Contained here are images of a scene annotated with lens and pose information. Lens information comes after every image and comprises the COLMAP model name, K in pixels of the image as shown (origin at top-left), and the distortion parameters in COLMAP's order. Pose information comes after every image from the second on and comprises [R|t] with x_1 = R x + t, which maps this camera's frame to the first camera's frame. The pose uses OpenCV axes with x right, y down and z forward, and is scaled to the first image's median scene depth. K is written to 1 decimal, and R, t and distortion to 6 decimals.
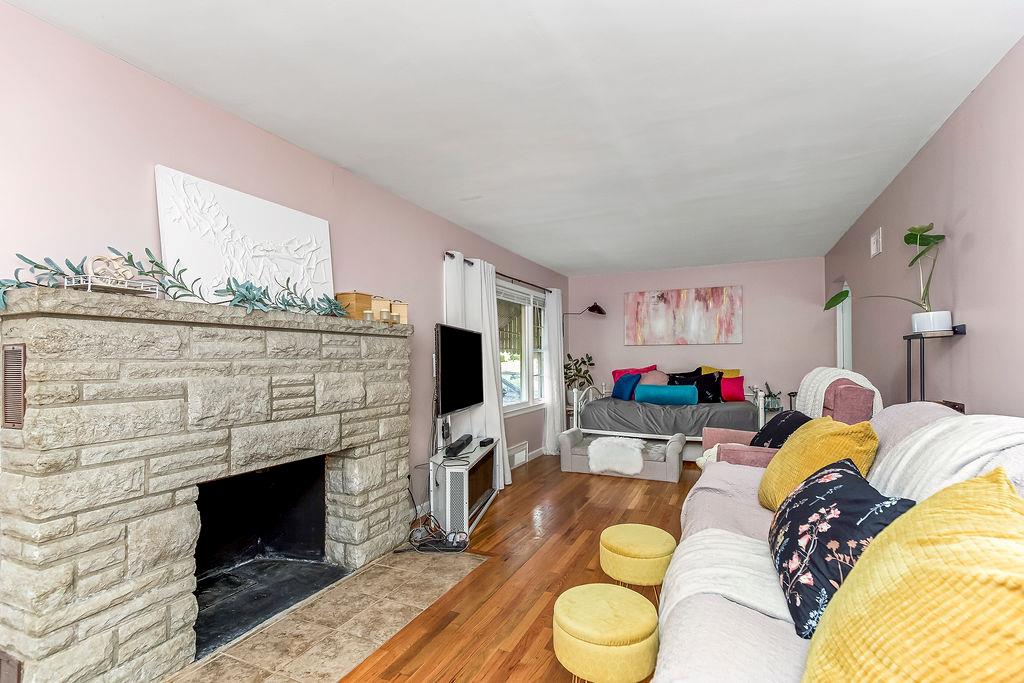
lens RADIAL K [[478.4, 0, 519.8], [0, 478.4, 360.0], [0, 0, 1]] dist [0.023937, 0.000240]
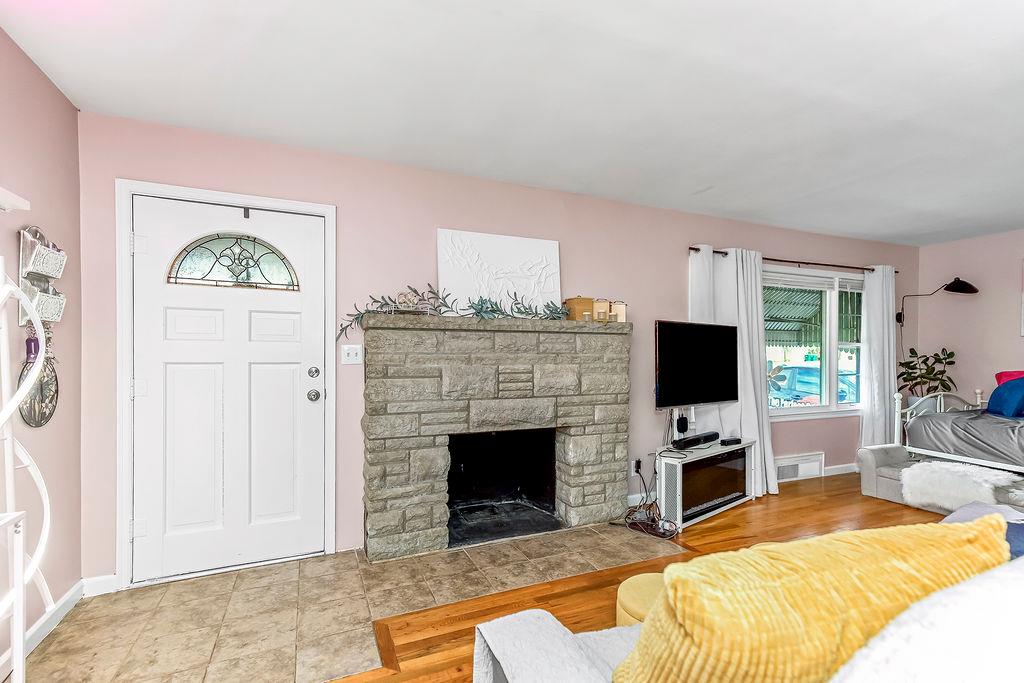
lens RADIAL K [[468.7, 0, 508.6], [0, 468.7, 367.3], [0, 0, 1]] dist [0.021315, 0.000238]
pose [[0.739750, 0.022221, -0.672515, 0.346041], [-0.005855, 0.999629, 0.026589, 0.002257], [0.672857, -0.015732, 0.739606, 0.024020]]
